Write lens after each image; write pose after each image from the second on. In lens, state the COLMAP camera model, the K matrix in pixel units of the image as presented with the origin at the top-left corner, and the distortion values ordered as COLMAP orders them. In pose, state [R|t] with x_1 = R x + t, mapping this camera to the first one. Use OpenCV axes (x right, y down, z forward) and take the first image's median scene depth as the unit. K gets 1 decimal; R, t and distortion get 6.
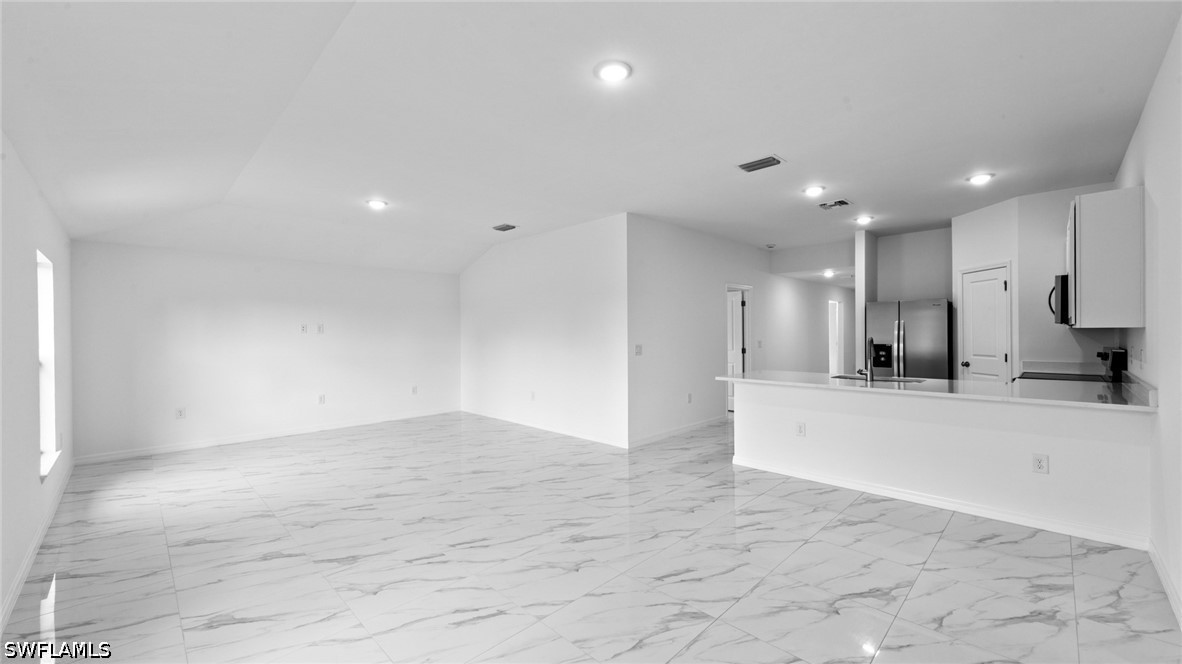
lens RADIAL K [[459.7, 0, 592.2], [0, 459.7, 324.5], [0, 0, 1]] dist [0.005758, -0.000096]
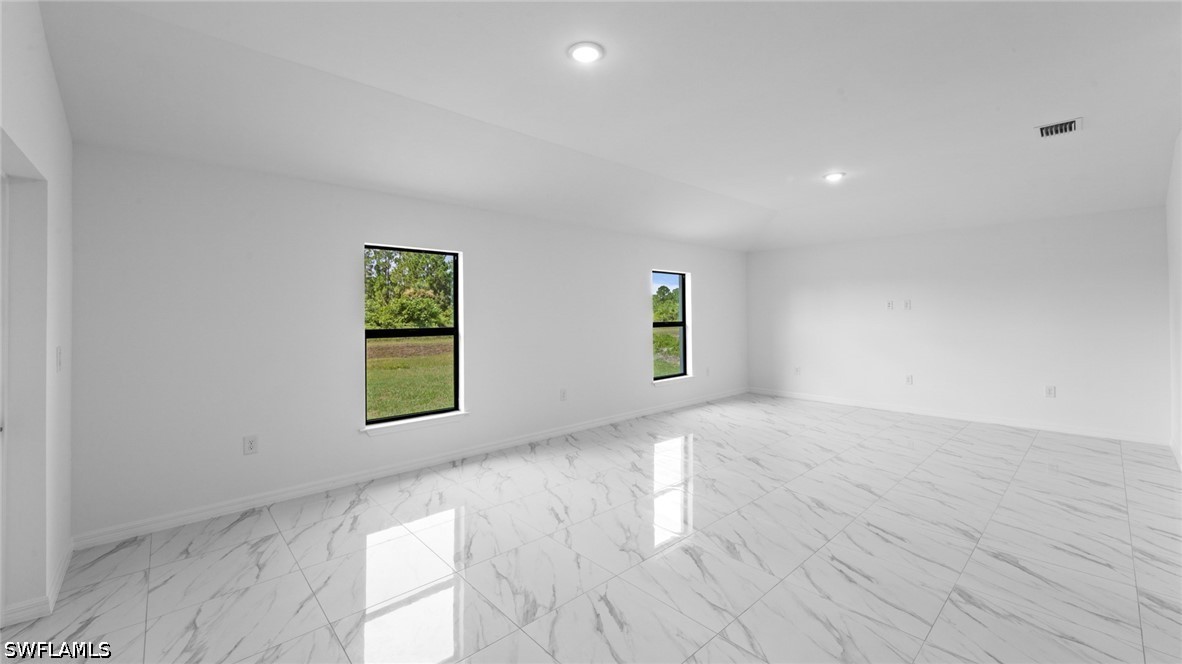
lens RADIAL K [[462.1, 0, 592.7], [0, 462.1, 354.8], [0, 0, 1]] dist [0.005385, 0.000081]
pose [[-0.043215, 0.095985, -0.994444, 0.603226], [0.024167, 0.995183, 0.095006, 0.008996], [0.998773, -0.019927, -0.045326, 0.642309]]
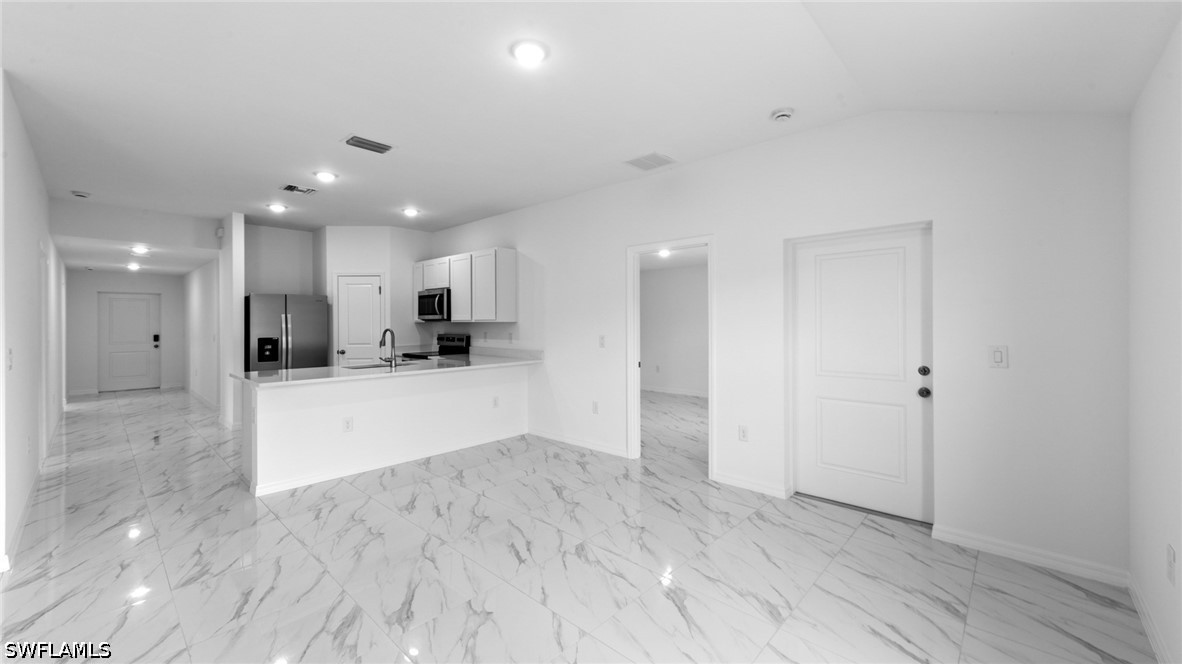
lens RADIAL K [[459.7, 0, 592.2], [0, 459.7, 324.5], [0, 0, 1]] dist [0.005758, -0.000096]
pose [[-0.041454, 0.003803, 0.999133, -0.556952], [-0.013199, 0.999903, -0.004353, 0.016010], [-0.999053, -0.013368, -0.041400, 0.557611]]
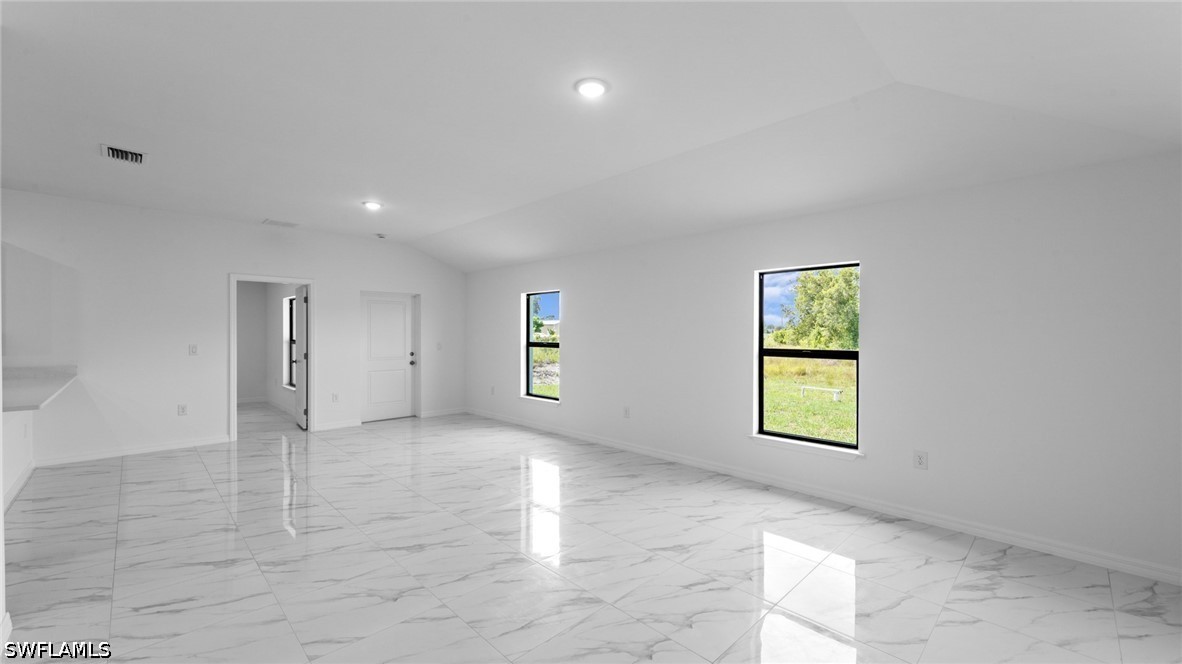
lens RADIAL K [[462.1, 0, 592.7], [0, 462.1, 354.8], [0, 0, 1]] dist [0.005385, 0.000081]
pose [[-0.999962, 0.004581, 0.007444, -0.562785], [0.004808, 0.999515, 0.030756, 0.030996], [-0.007300, 0.030791, -0.999499, 1.831911]]
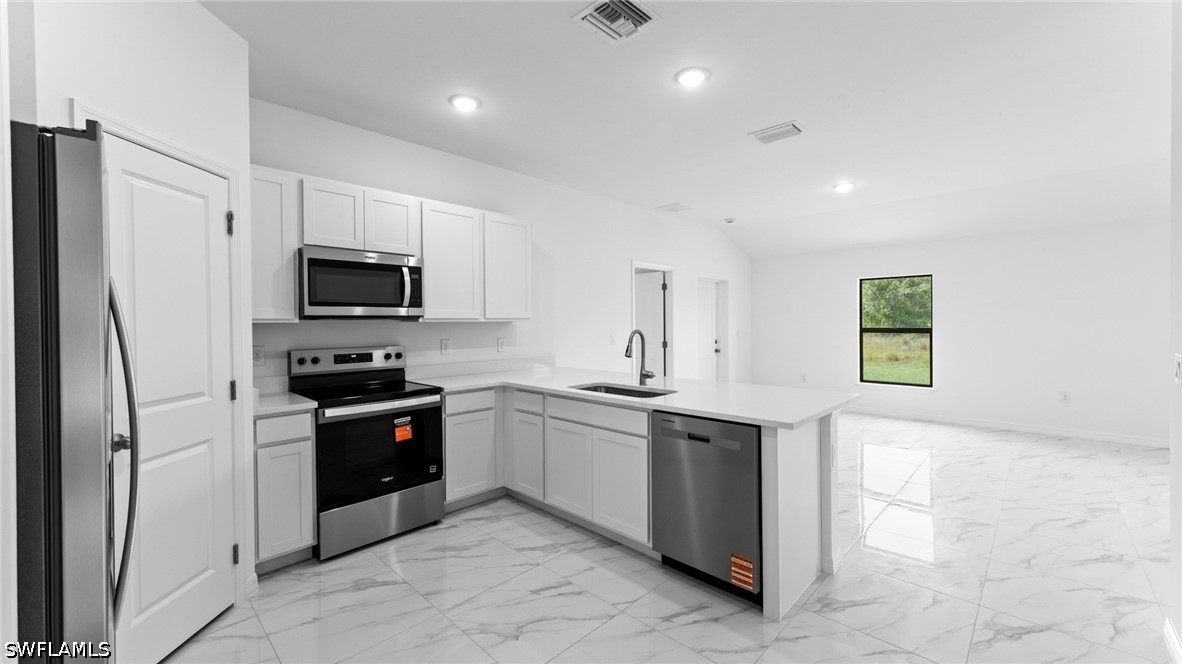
lens RADIAL K [[464.9, 0, 591.0], [0, 464.9, 332.0], [0, 0, 1]] dist [0.016633, -0.000082]
pose [[-0.999550, 0.016180, -0.025250, 0.713754], [0.016063, 0.999859, 0.004818, 0.026174], [0.025324, 0.004410, -0.999670, 1.799858]]
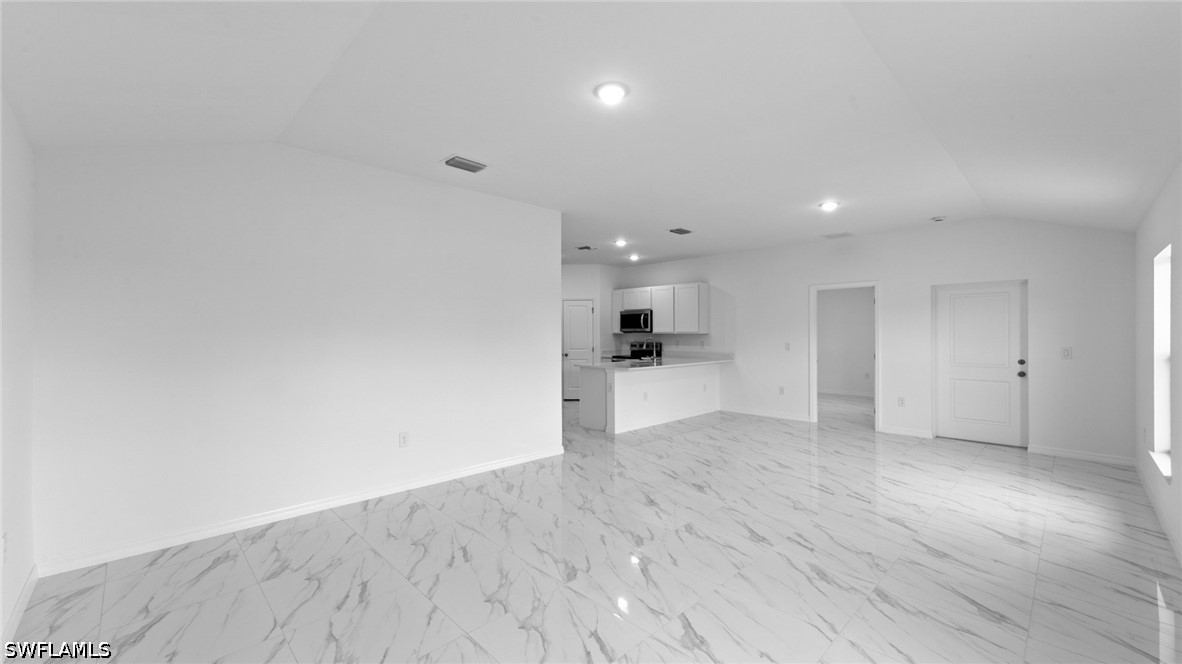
lens RADIAL K [[470.3, 0, 598.5], [0, 470.3, 325.7], [0, 0, 1]] dist [0.022165, -0.005401]
pose [[-0.001770, 0.025147, 0.999682, -1.219786], [-0.016171, 0.999552, -0.025172, 0.030450], [-0.999868, -0.016210, -0.001362, 1.222814]]
